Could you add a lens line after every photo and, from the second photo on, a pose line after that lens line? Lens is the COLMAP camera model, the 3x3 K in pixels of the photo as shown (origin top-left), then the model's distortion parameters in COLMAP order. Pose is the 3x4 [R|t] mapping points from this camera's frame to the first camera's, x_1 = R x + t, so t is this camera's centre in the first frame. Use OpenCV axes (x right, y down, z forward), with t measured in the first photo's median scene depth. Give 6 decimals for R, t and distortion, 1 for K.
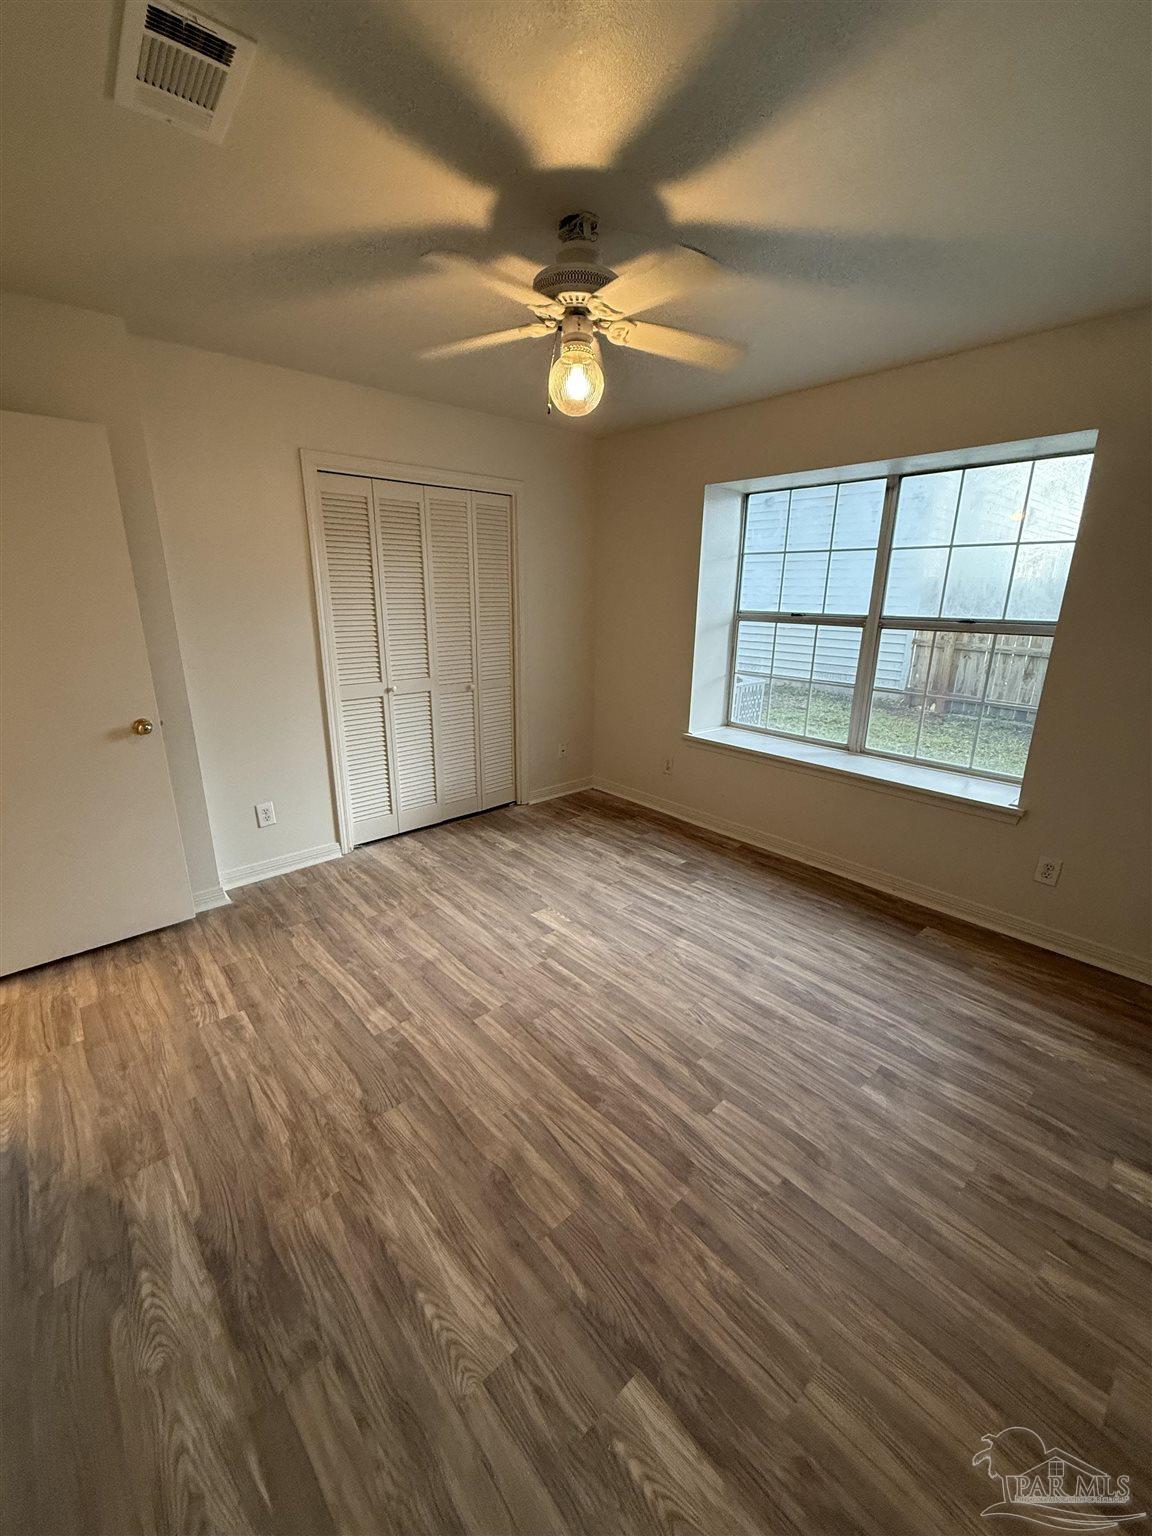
lens RADIAL K [[607.2, 0, 577.4], [0, 607.2, 765.4], [0, 0, 1]] dist [-0.000500, 0.000249]
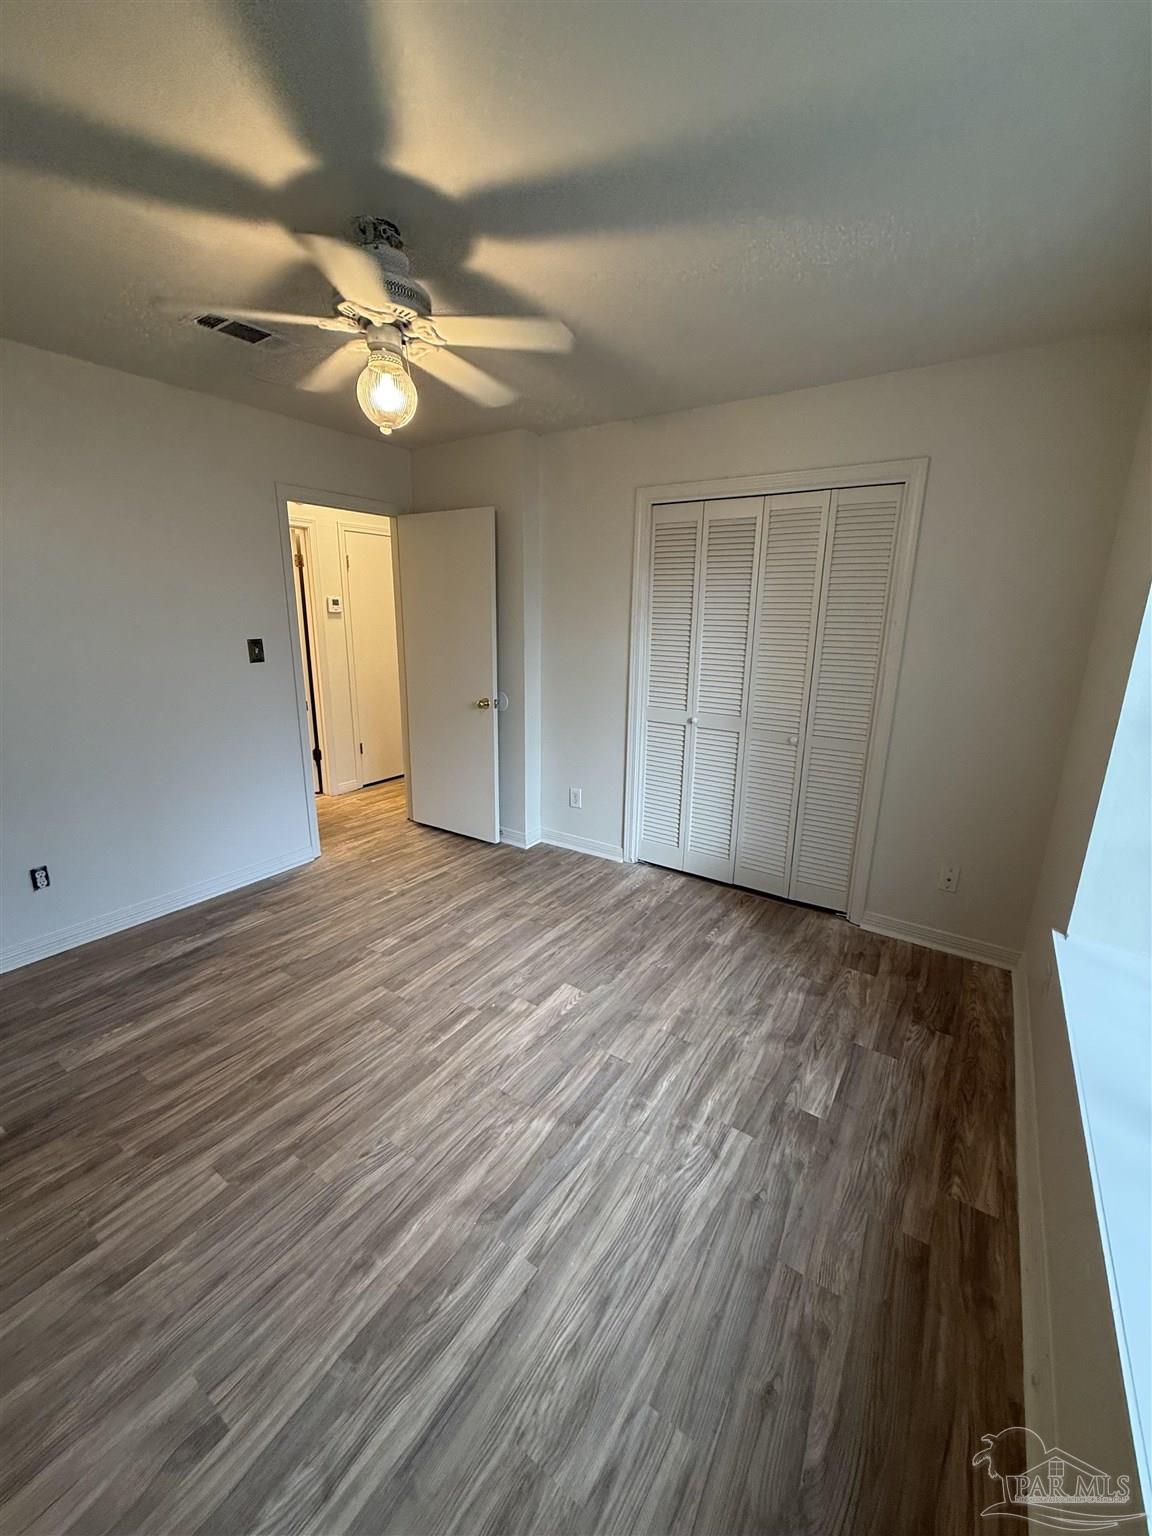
lens RADIAL K [[607.2, 0, 573.7], [0, 607.2, 765.5], [0, 0, 1]] dist [-0.000500, 0.000249]
pose [[0.245595, 0.236035, -0.940197, 0.767896], [-0.285460, 0.944505, 0.162549, -0.222021], [0.926388, 0.228468, 0.299344, 0.782134]]
